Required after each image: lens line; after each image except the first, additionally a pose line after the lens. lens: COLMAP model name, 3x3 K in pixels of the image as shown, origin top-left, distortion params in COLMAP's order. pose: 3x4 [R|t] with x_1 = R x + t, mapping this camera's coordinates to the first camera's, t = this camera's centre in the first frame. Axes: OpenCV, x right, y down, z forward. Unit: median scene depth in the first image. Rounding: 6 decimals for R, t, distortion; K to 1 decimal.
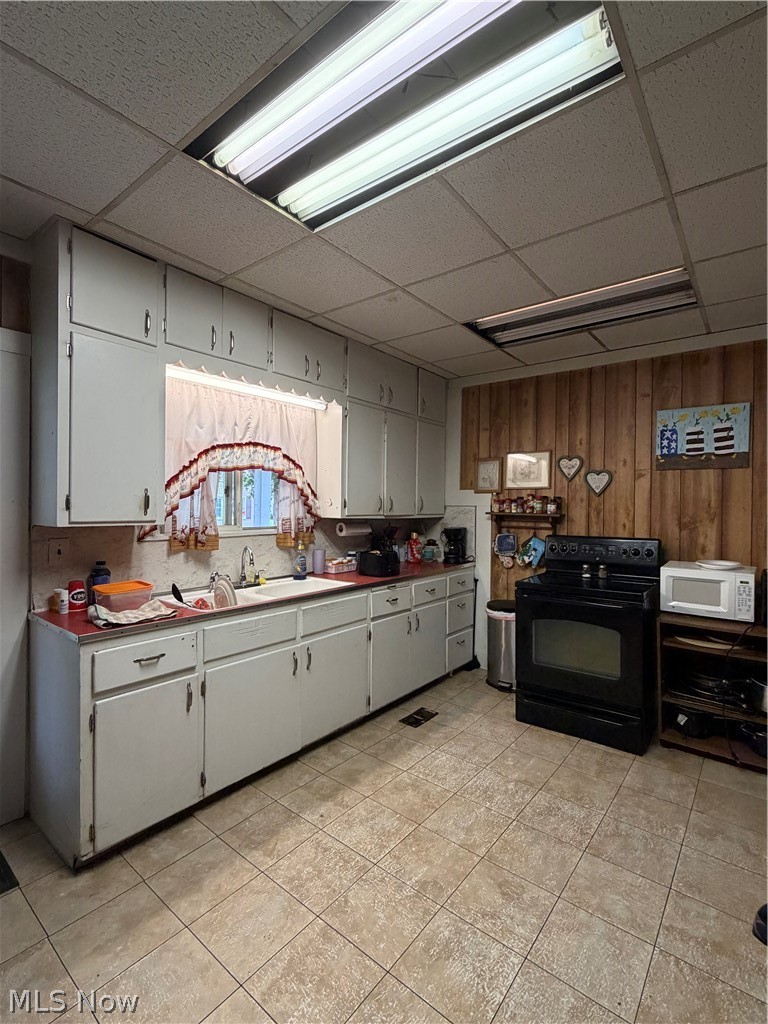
lens RADIAL K [[481.7, 0, 381.9], [0, 481.7, 508.2], [0, 0, 1]] dist [0.001380, -0.000305]
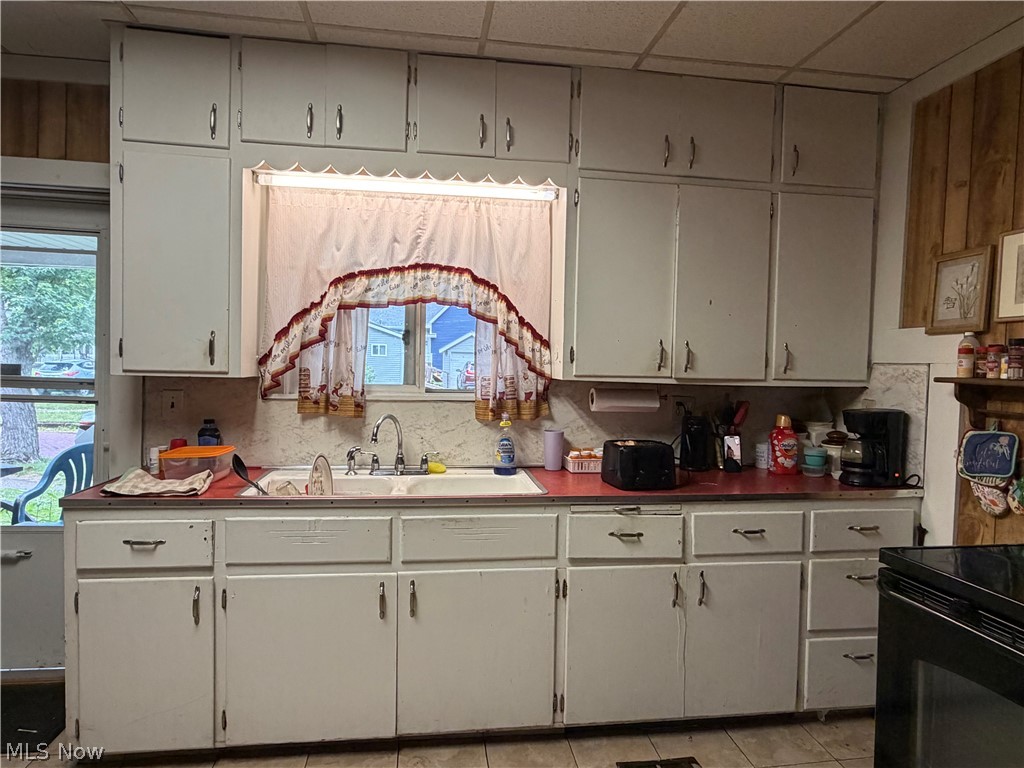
lens RADIAL K [[614.4, 0, 510.2], [0, 614.4, 384.5], [0, 0, 1]] dist [-0.000775, 0.004936]
pose [[0.722998, 0.028040, -0.690281, 0.399002], [-0.017113, 0.999596, 0.022681, 0.011158], [0.690638, -0.004586, 0.723186, 0.424324]]
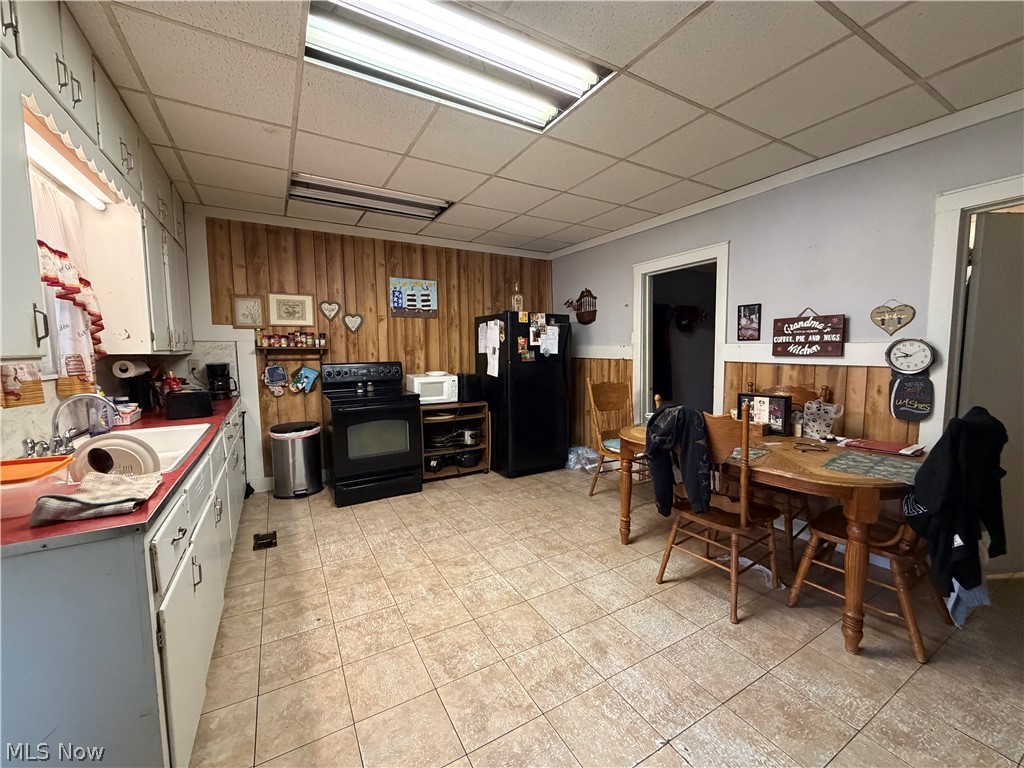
lens RADIAL K [[410.6, 0, 512.8], [0, 410.6, 382.6], [0, 0, 1]] dist [-0.001950, 0.000457]
pose [[0.361282, -0.091571, 0.927949, -0.531427], [0.013649, 0.995579, 0.092931, 0.013290], [-0.932357, -0.020909, 0.360935, 0.176866]]
